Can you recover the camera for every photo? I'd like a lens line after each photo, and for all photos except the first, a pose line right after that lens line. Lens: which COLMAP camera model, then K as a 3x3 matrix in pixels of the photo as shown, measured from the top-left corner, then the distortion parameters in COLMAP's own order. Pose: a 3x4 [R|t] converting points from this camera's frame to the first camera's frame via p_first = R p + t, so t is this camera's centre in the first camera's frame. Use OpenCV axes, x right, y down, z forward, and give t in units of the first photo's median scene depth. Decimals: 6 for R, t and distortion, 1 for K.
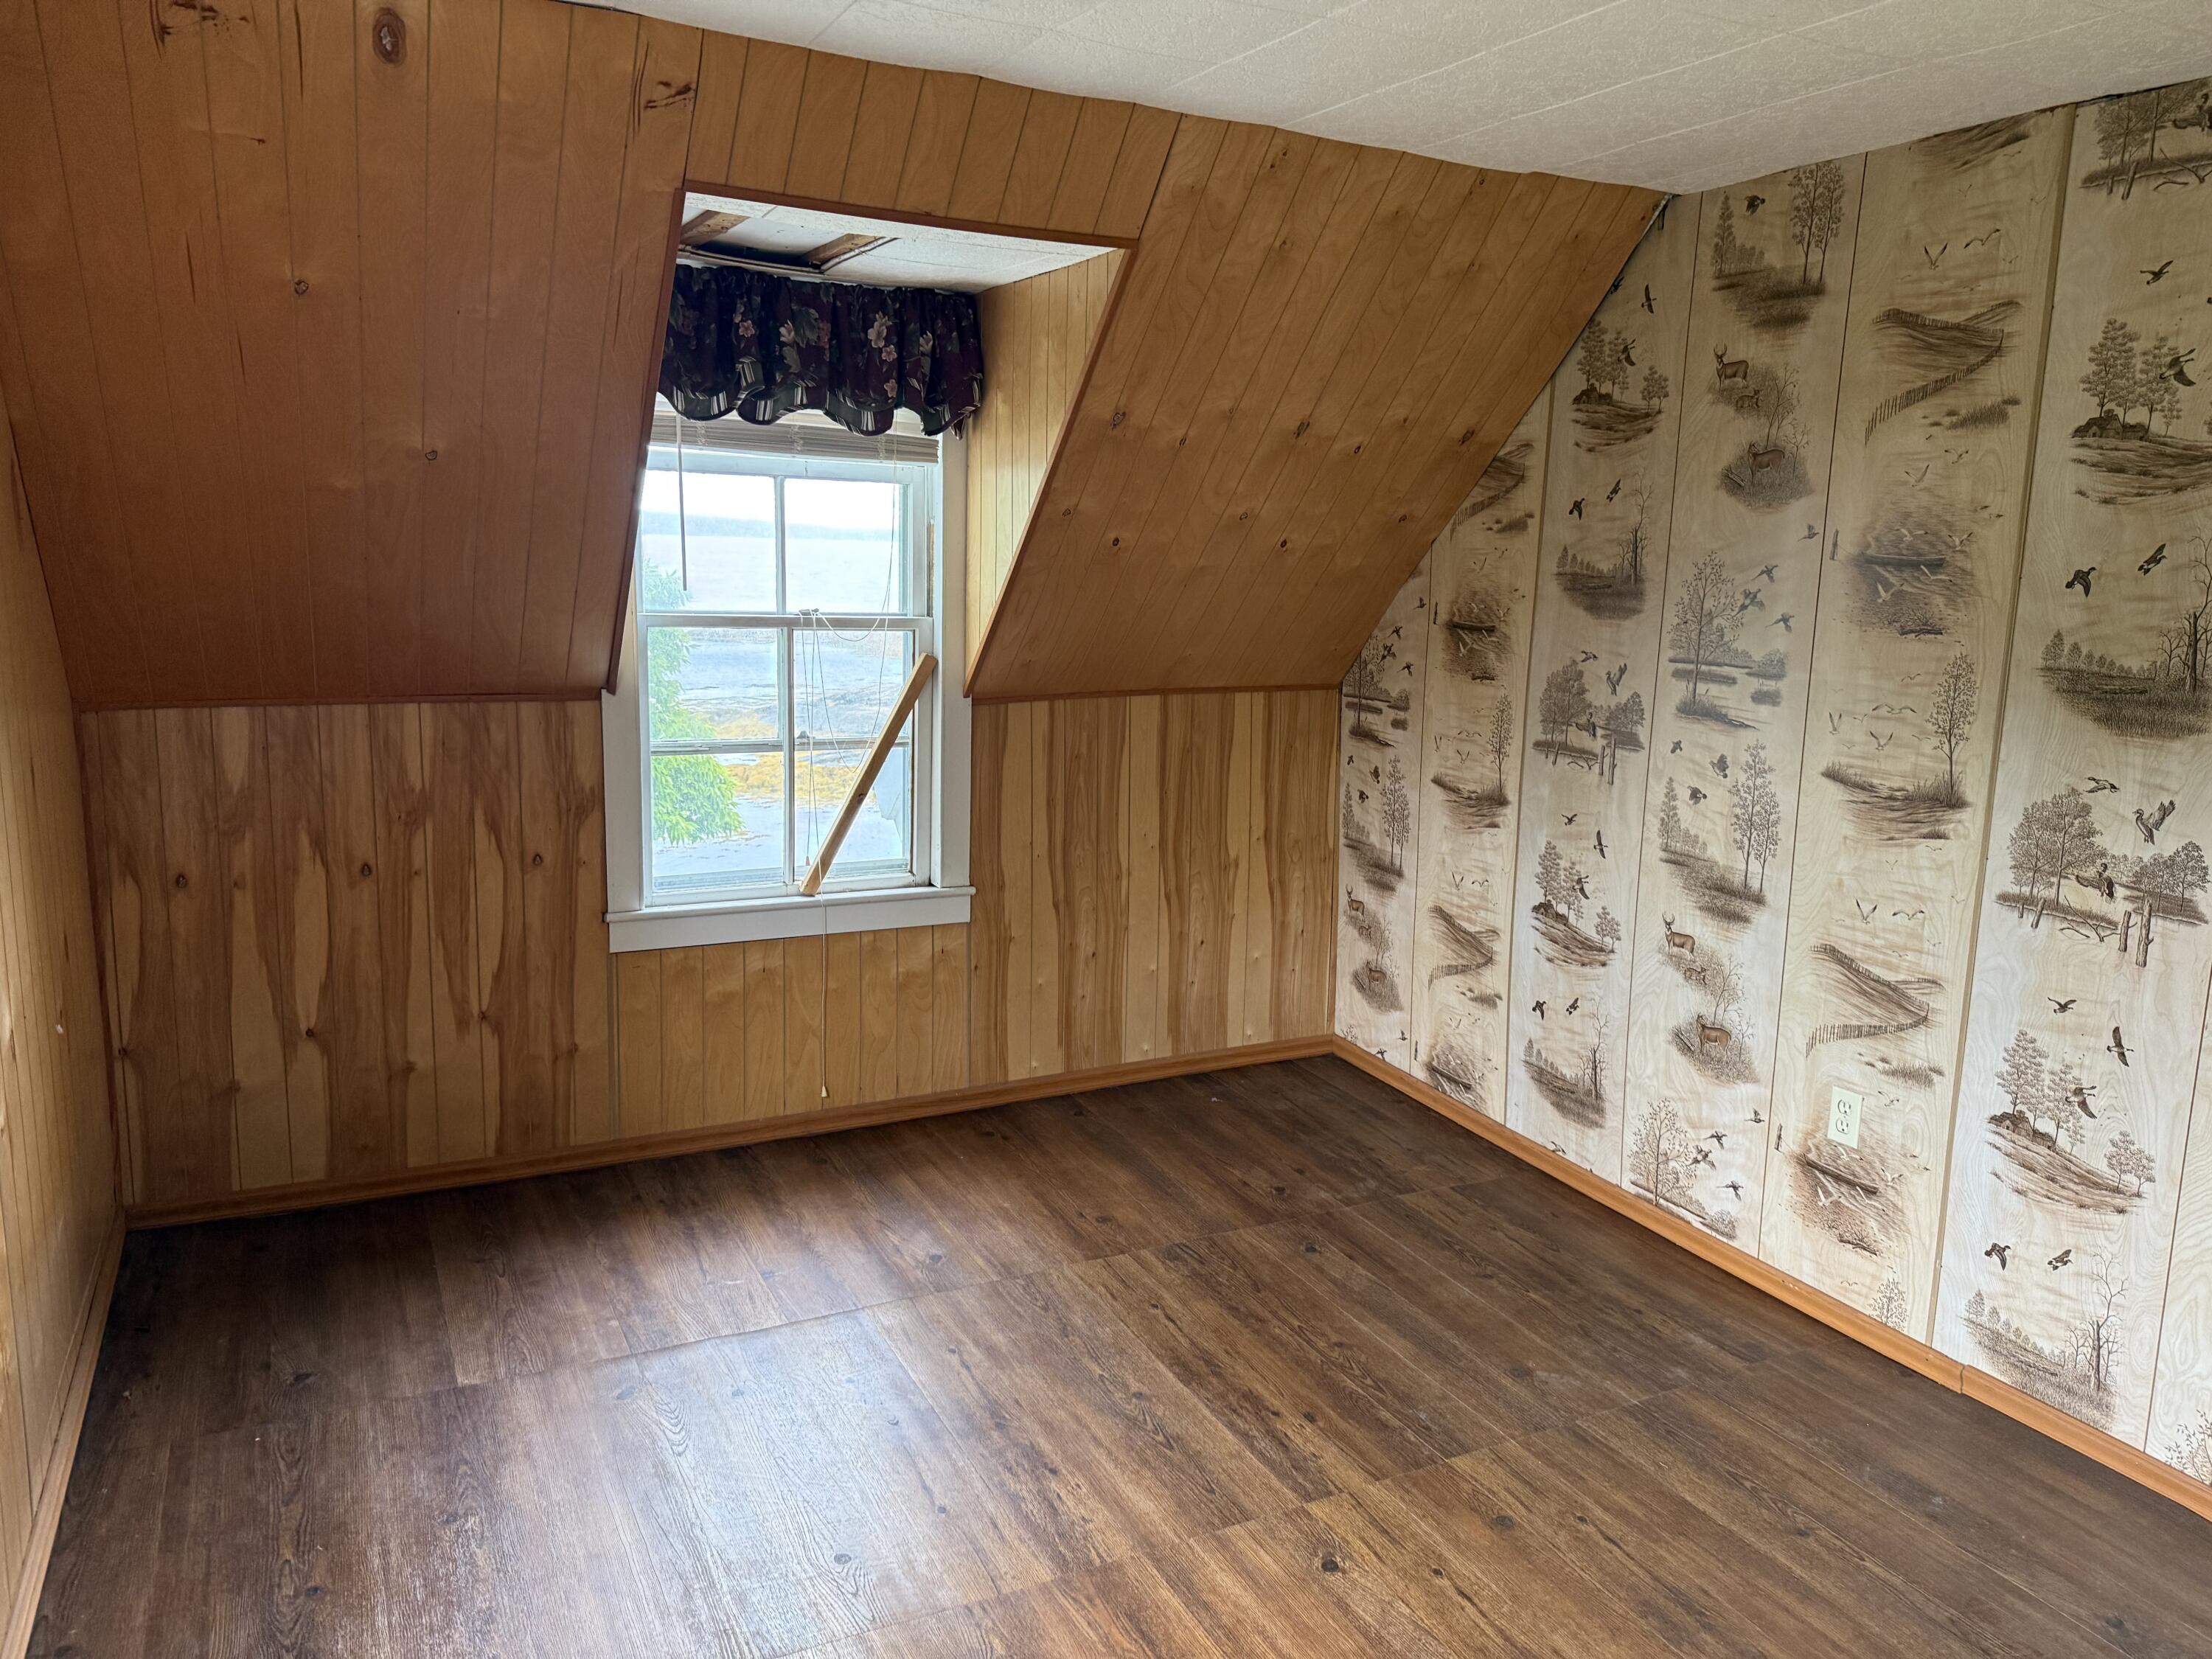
lens RADIAL K [[1568.7, 0, 1107.5], [0, 1568.7, 828.6], [0, 0, 1]] dist [0.030172, -0.026495]
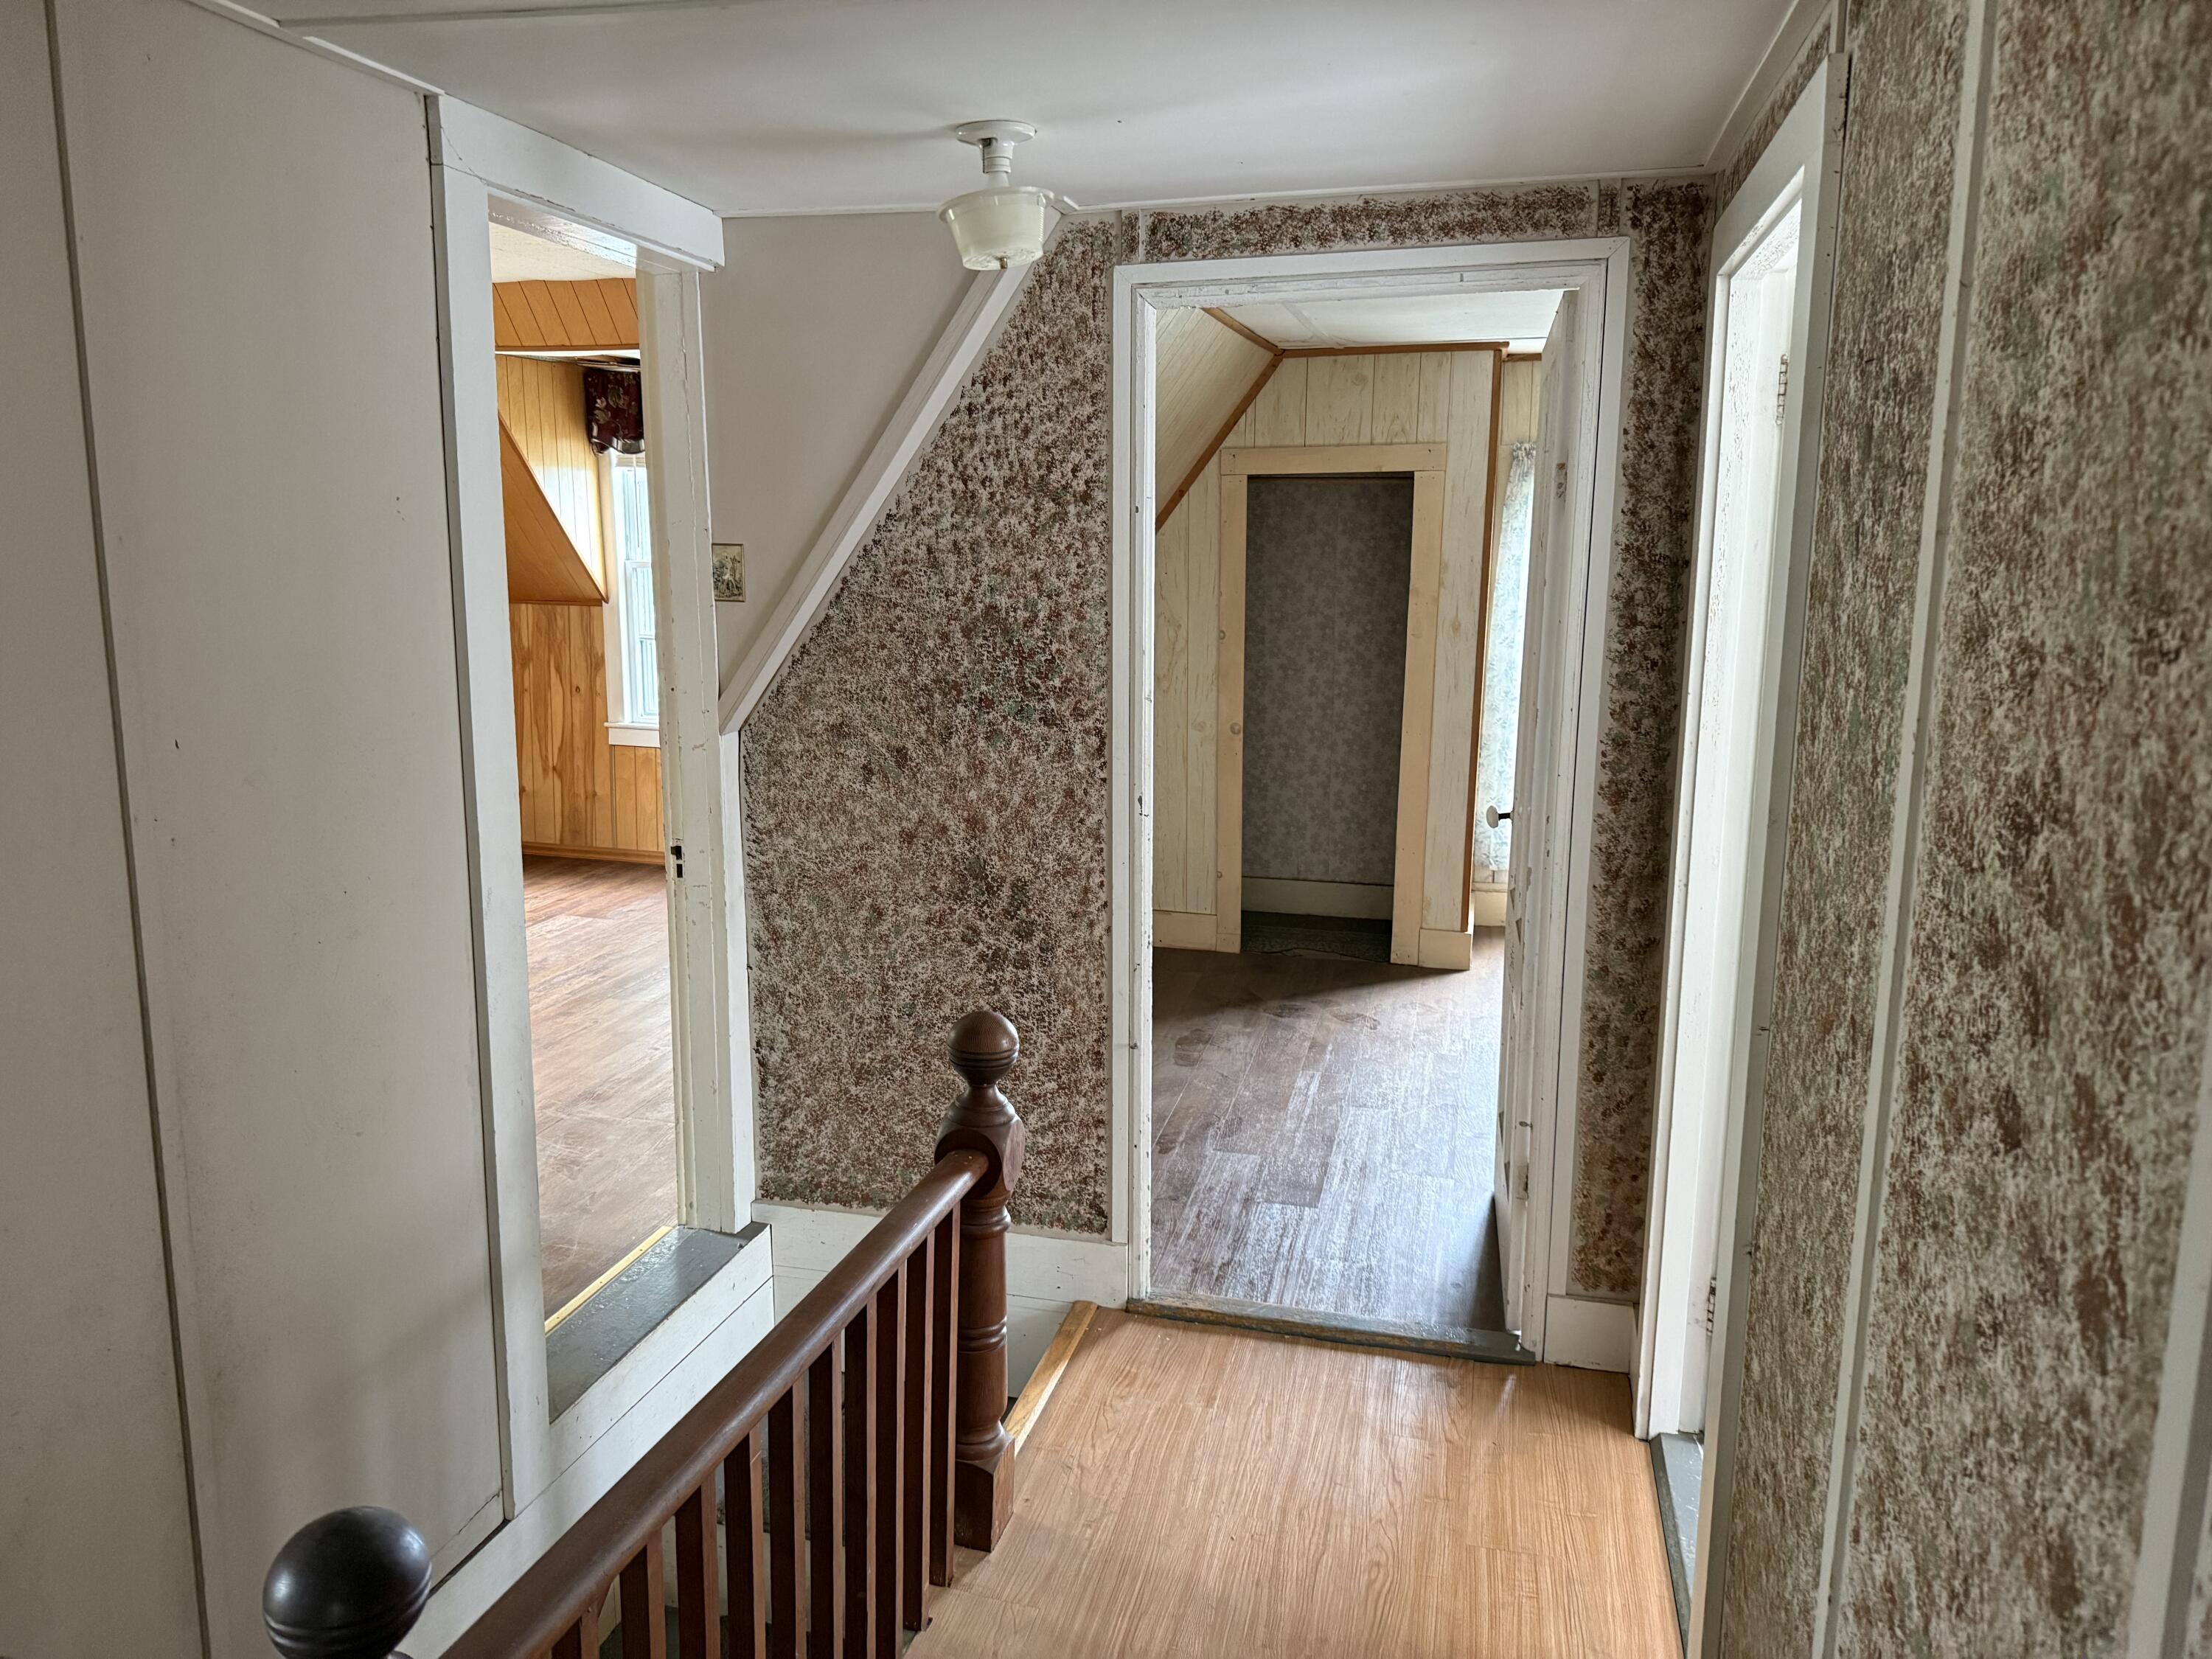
lens RADIAL K [[1568.7, 0, 1094.2], [0, 1568.7, 841.9], [0, 0, 1]] dist [0.030172, -0.026495]
pose [[0.750289, 0.105033, -0.652713, 1.374150], [-0.108876, 0.993449, 0.034711, 0.069244], [0.652083, 0.045021, 0.756810, -0.026238]]
